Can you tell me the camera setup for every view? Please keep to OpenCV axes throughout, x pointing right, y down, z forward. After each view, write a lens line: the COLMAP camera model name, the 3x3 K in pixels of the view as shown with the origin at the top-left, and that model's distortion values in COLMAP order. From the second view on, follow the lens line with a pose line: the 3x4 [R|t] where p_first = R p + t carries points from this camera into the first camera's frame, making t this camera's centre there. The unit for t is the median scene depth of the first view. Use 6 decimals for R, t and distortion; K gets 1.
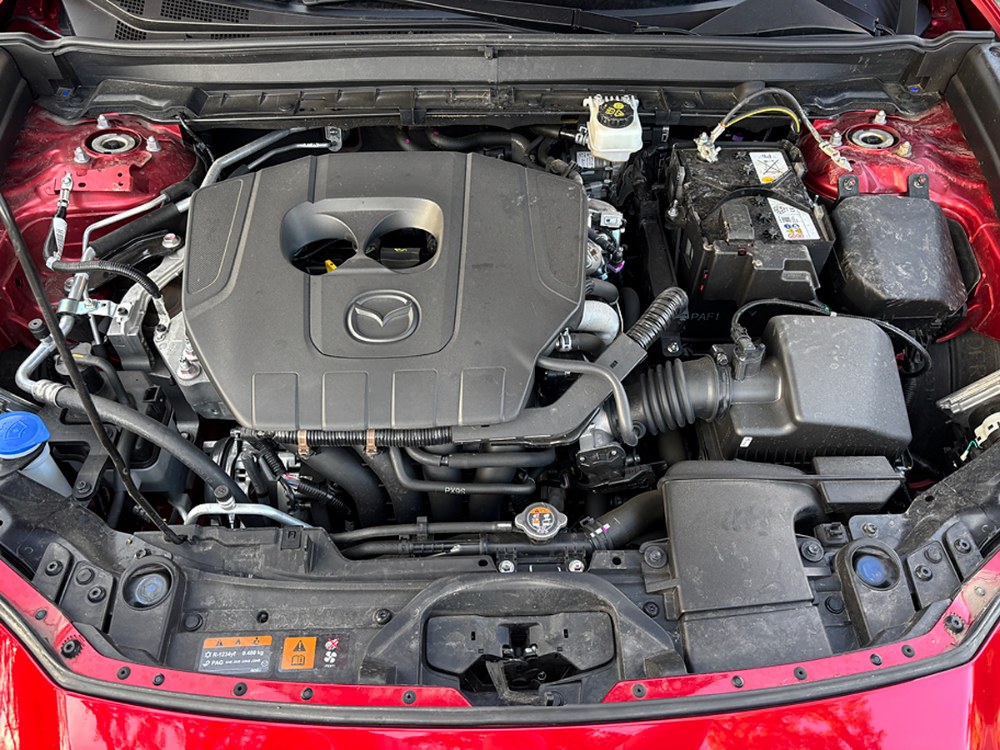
lens RADIAL K [[781.9, 0, 500.0], [0, 781.9, 375.0], [0, 0, 1]] dist [0.028270, -0.058583]
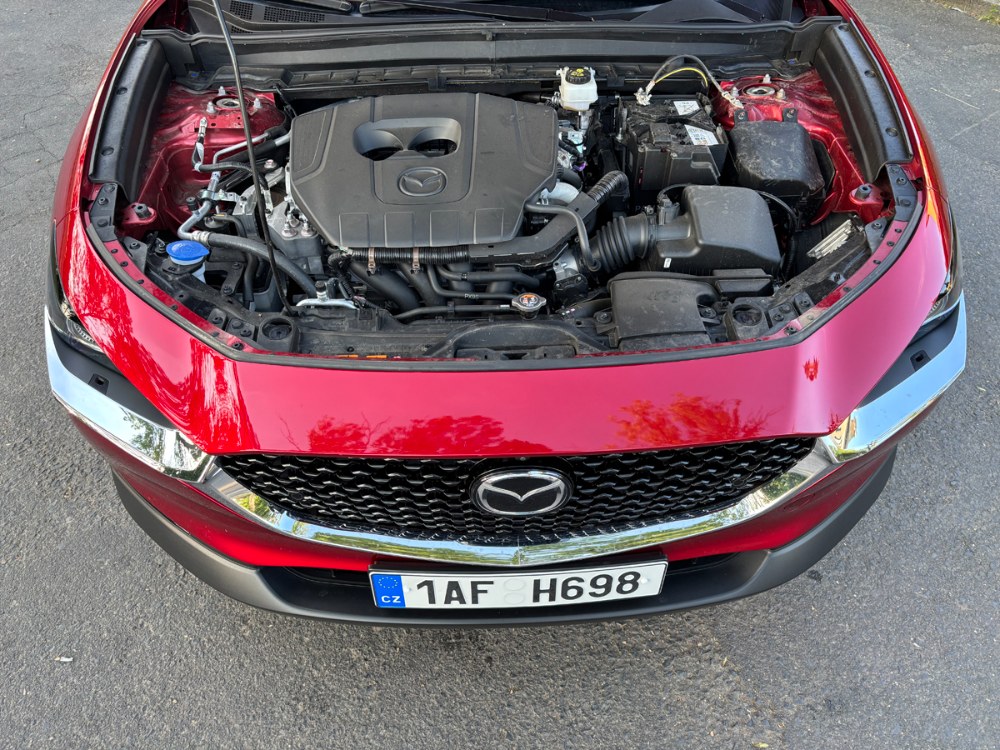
lens RADIAL K [[775.3, 0, 500.0], [0, 775.3, 375.0], [0, 0, 1]] dist [-0.005144, -0.004382]
pose [[0.999733, -0.021761, -0.007799, 0.003574], [0.020779, 0.993785, -0.109360, 0.404167], [0.010130, 0.109169, 0.993972, -0.391772]]
